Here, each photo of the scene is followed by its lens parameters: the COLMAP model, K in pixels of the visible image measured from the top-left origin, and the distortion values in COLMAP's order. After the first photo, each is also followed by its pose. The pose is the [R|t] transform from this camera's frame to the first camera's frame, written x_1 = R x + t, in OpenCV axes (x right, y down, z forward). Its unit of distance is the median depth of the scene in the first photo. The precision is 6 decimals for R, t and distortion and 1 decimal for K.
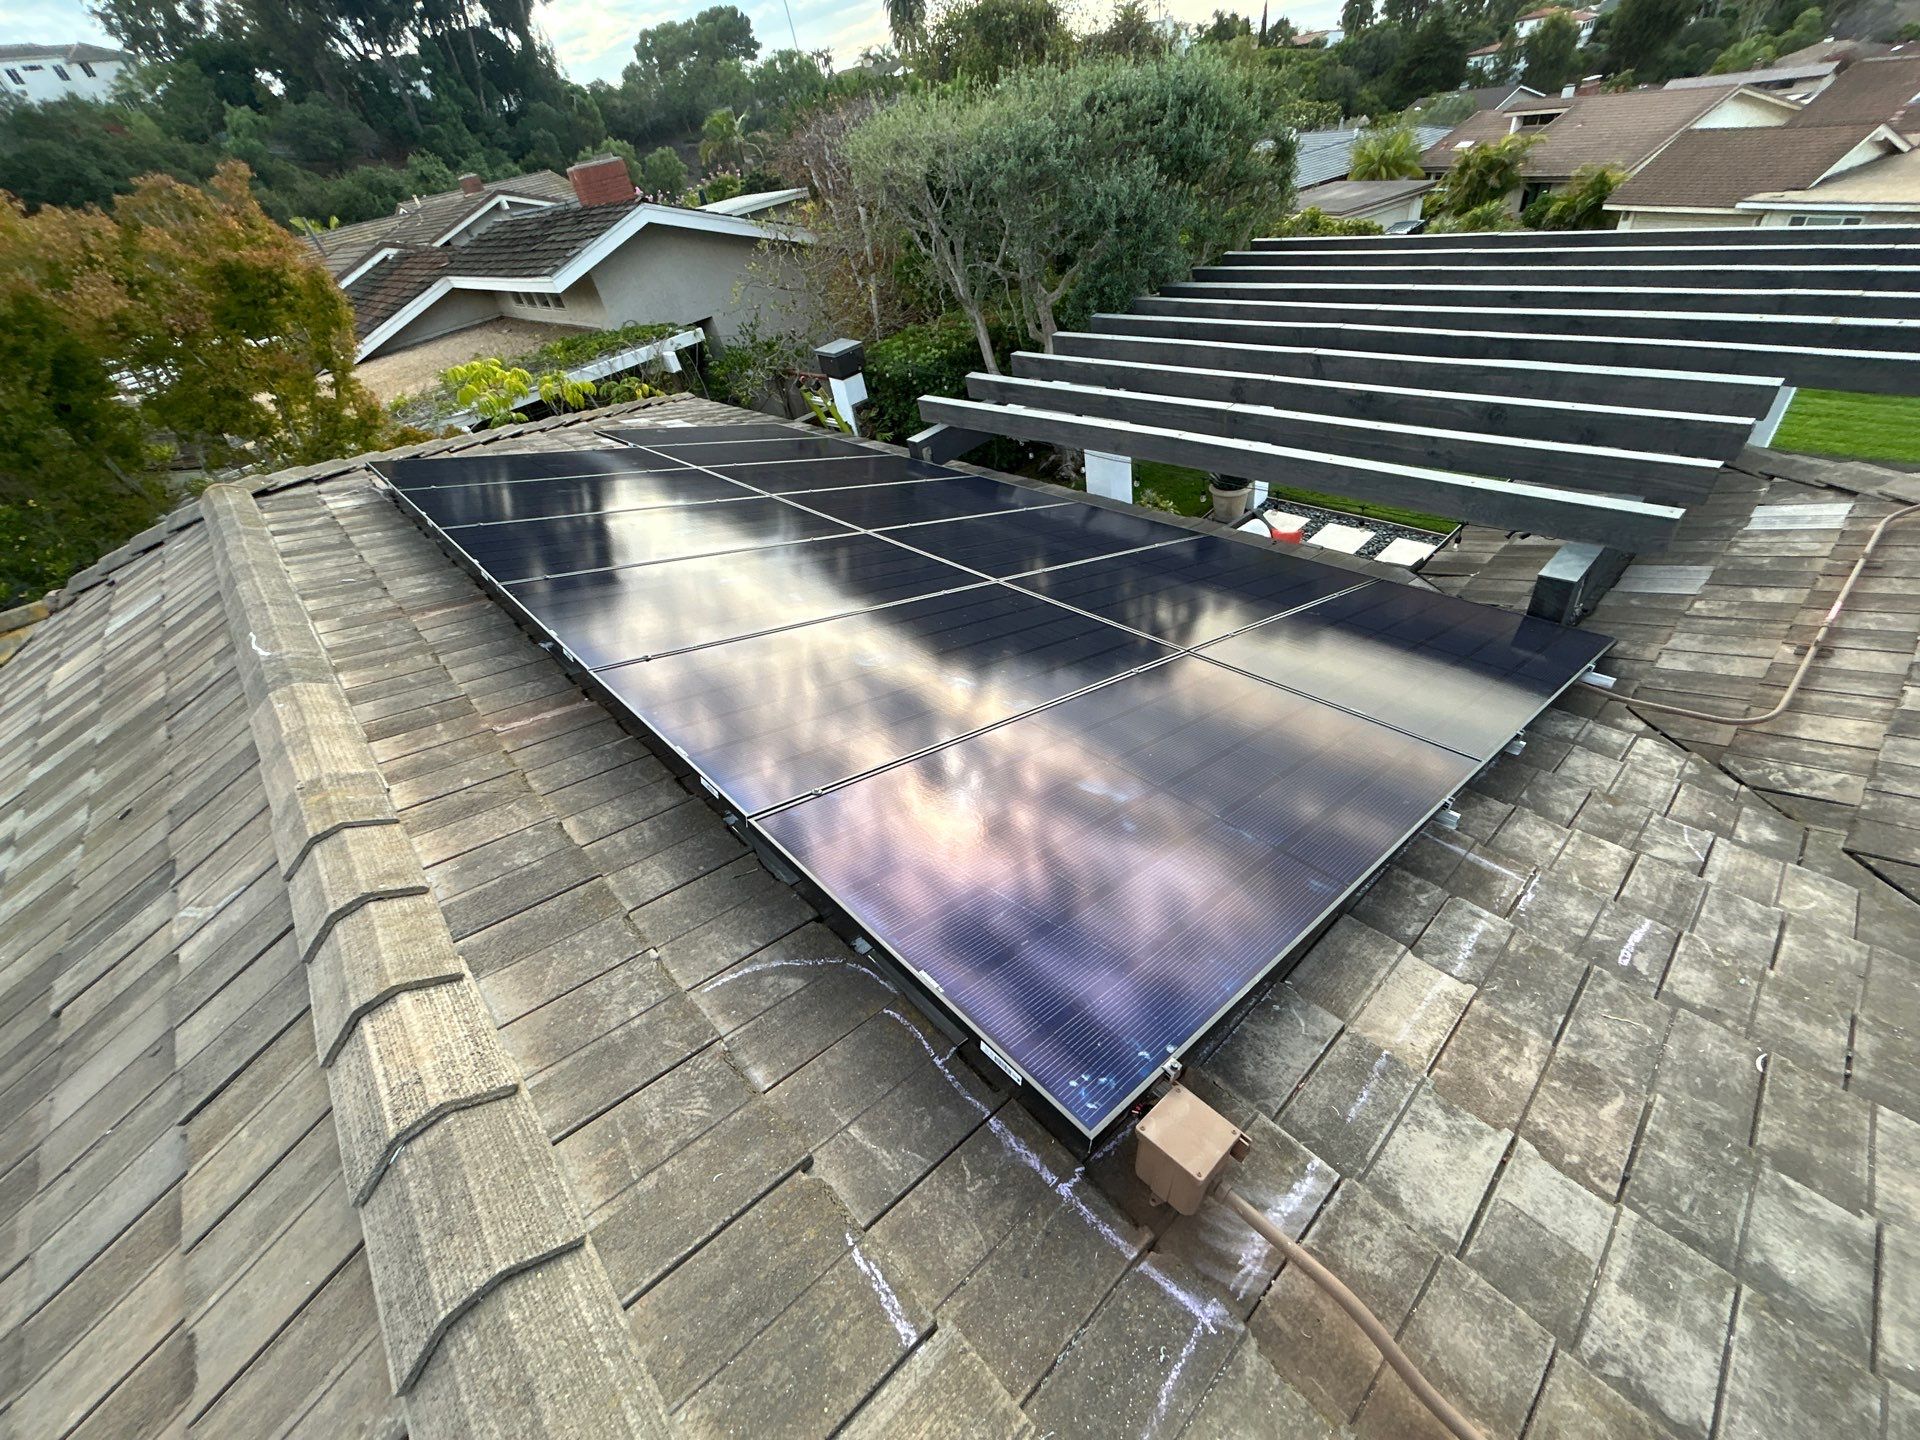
lens RADIAL K [[770.7, 0, 959.7], [0, 770.7, 714.7], [0, 0, 1]] dist [0.002026, -0.000414]
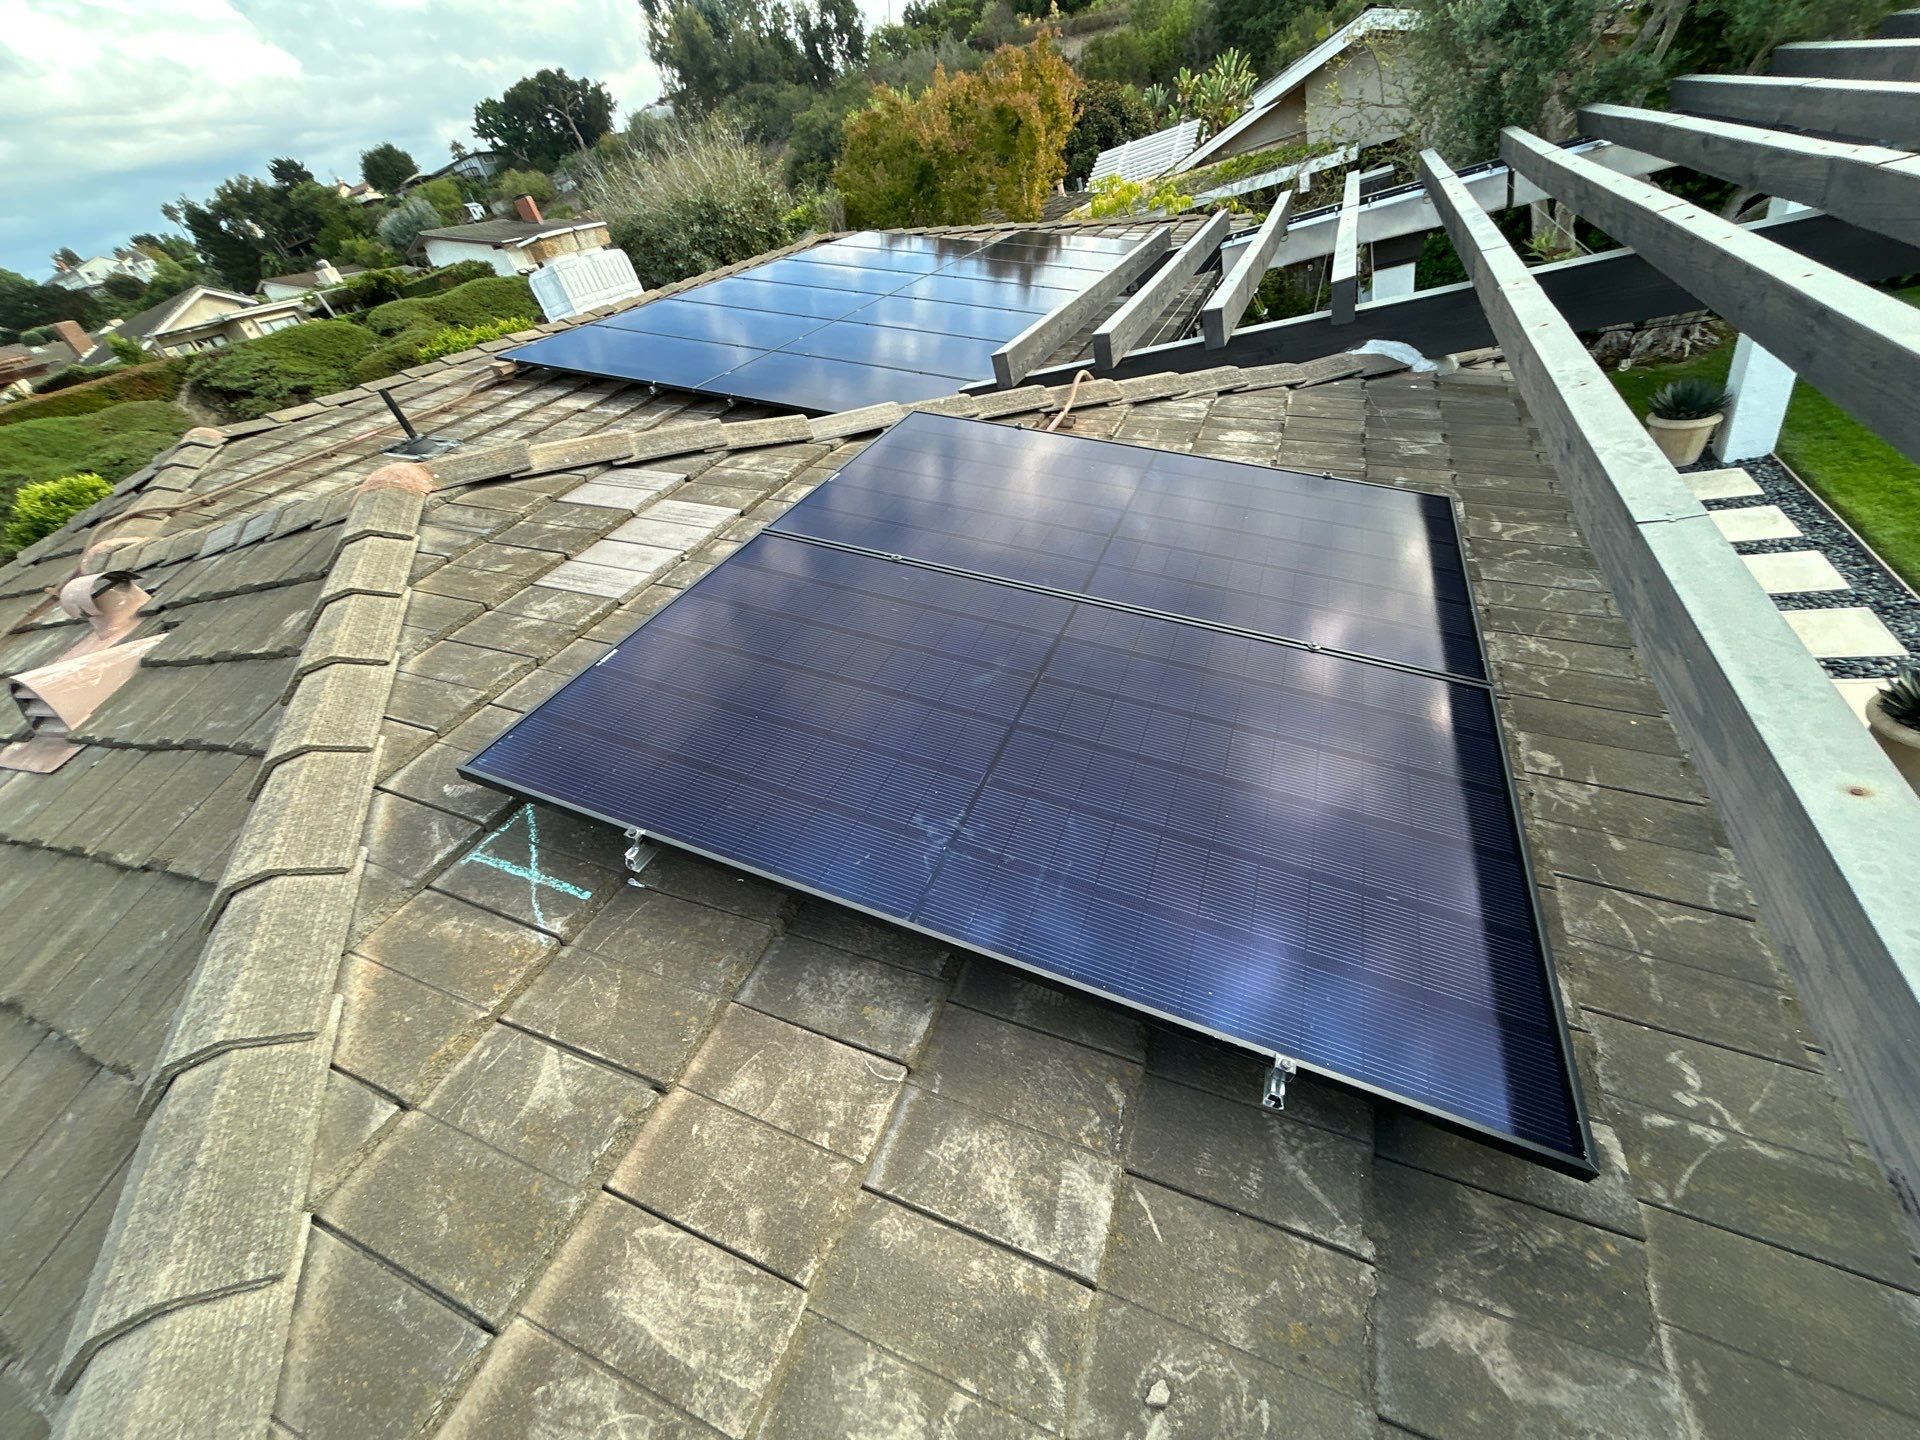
lens RADIAL K [[770.7, 0, 959.7], [0, 770.7, 714.7], [0, 0, 1]] dist [0.002026, -0.000414]
pose [[0.438265, 0.545373, -0.714488, 0.177666], [-0.401034, 0.830034, 0.387576, -0.019329], [0.804422, 0.116673, 0.582488, 0.020924]]
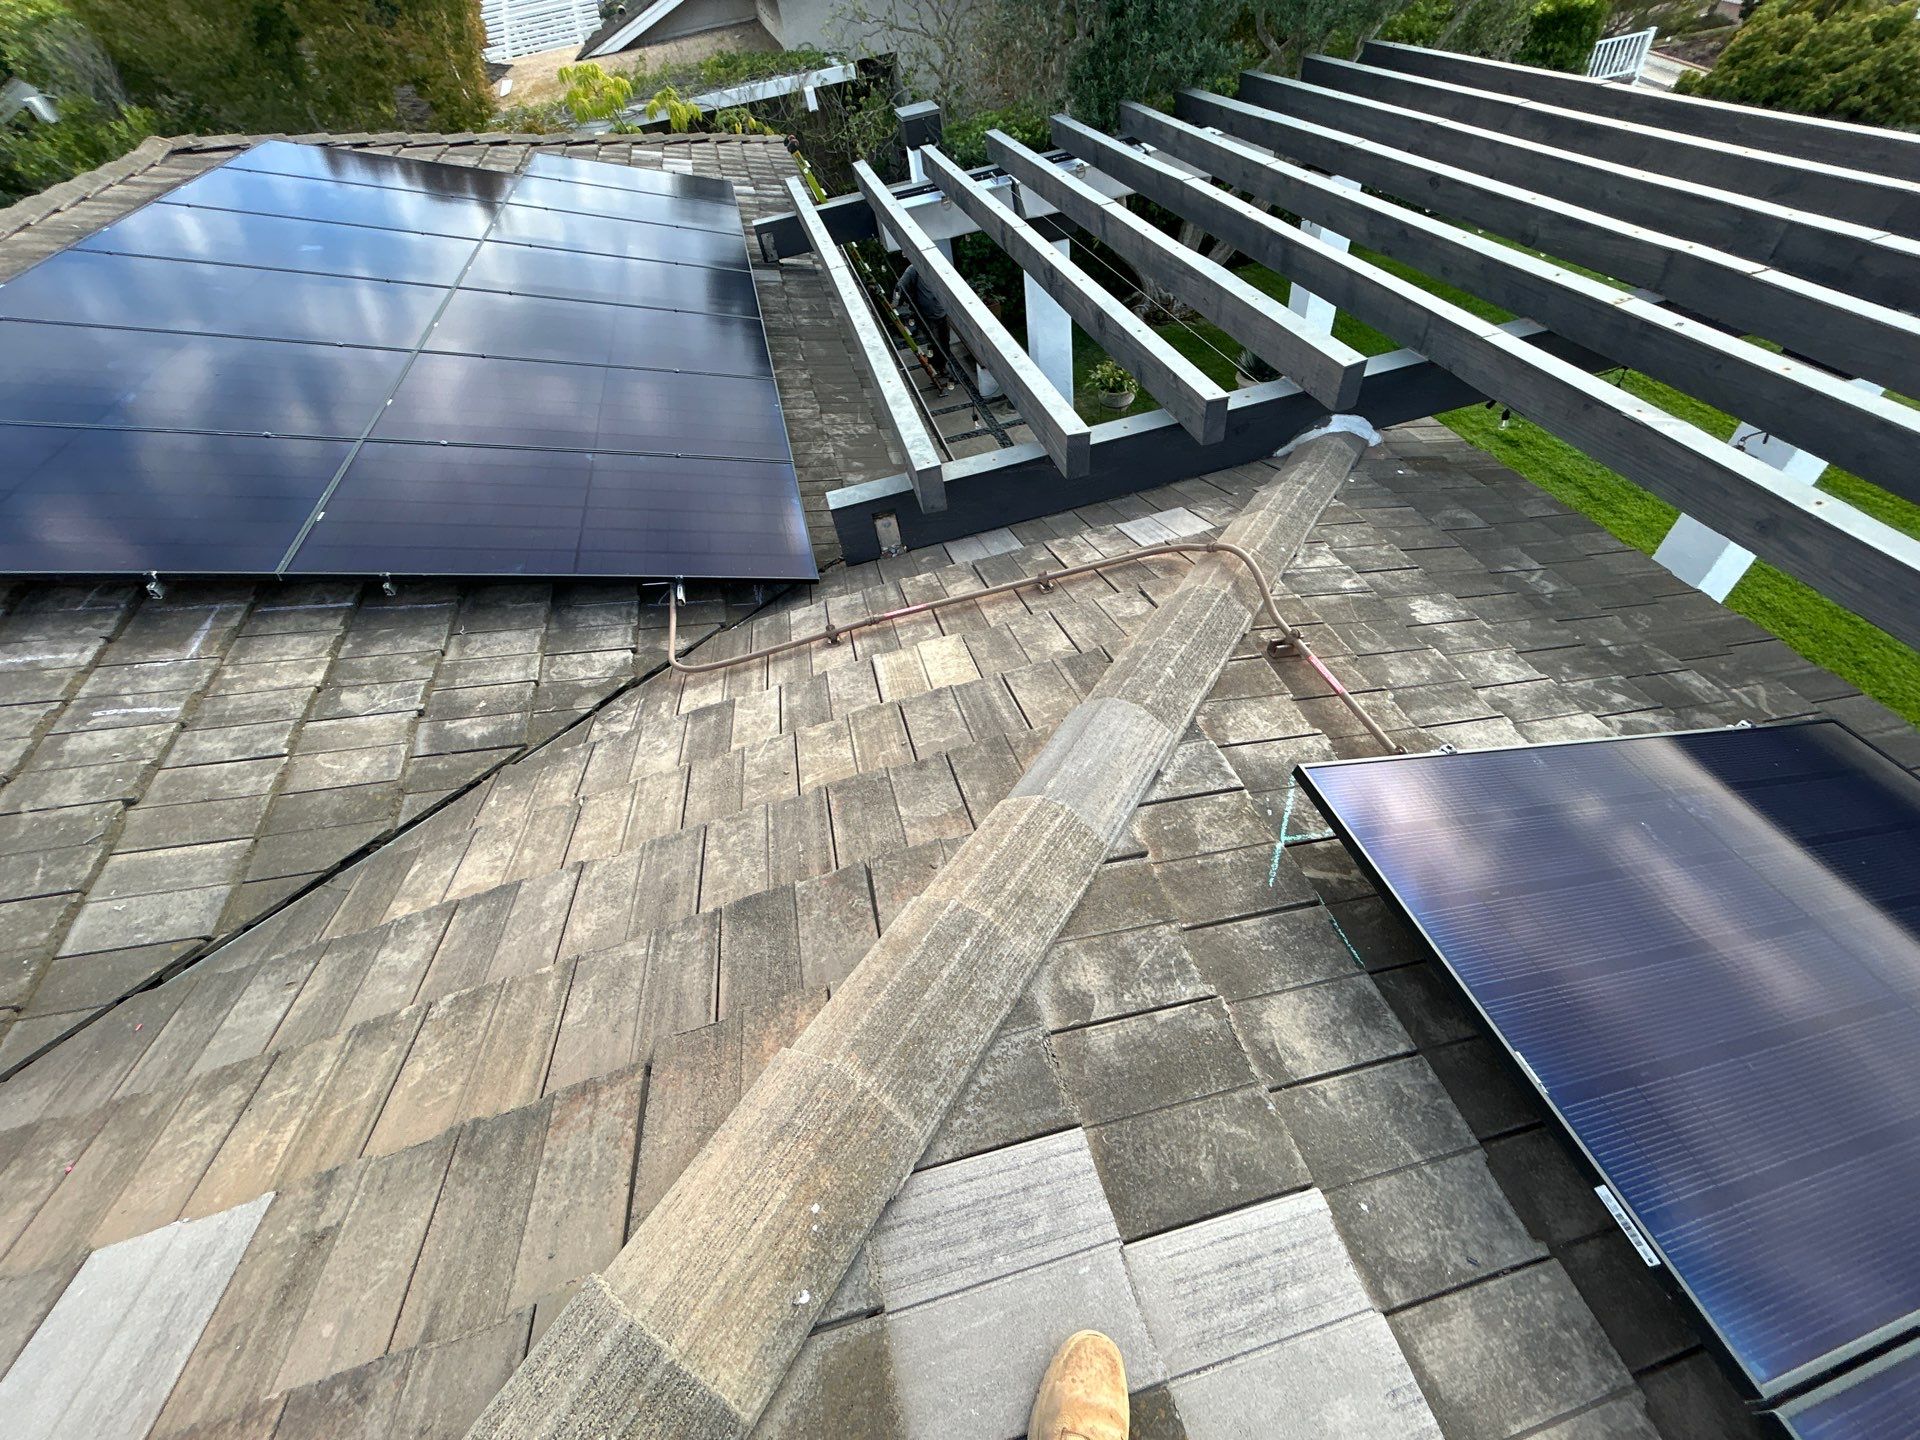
lens RADIAL K [[767.7, 0, 960.0], [0, 767.7, 720.0], [0, 0, 1]] dist [-0.000151, 0.000272]
pose [[0.882657, 0.386352, -0.267673, 0.106730], [-0.315079, 0.908958, 0.272984, -0.020303], [0.348771, -0.156613, 0.924030, 0.013846]]
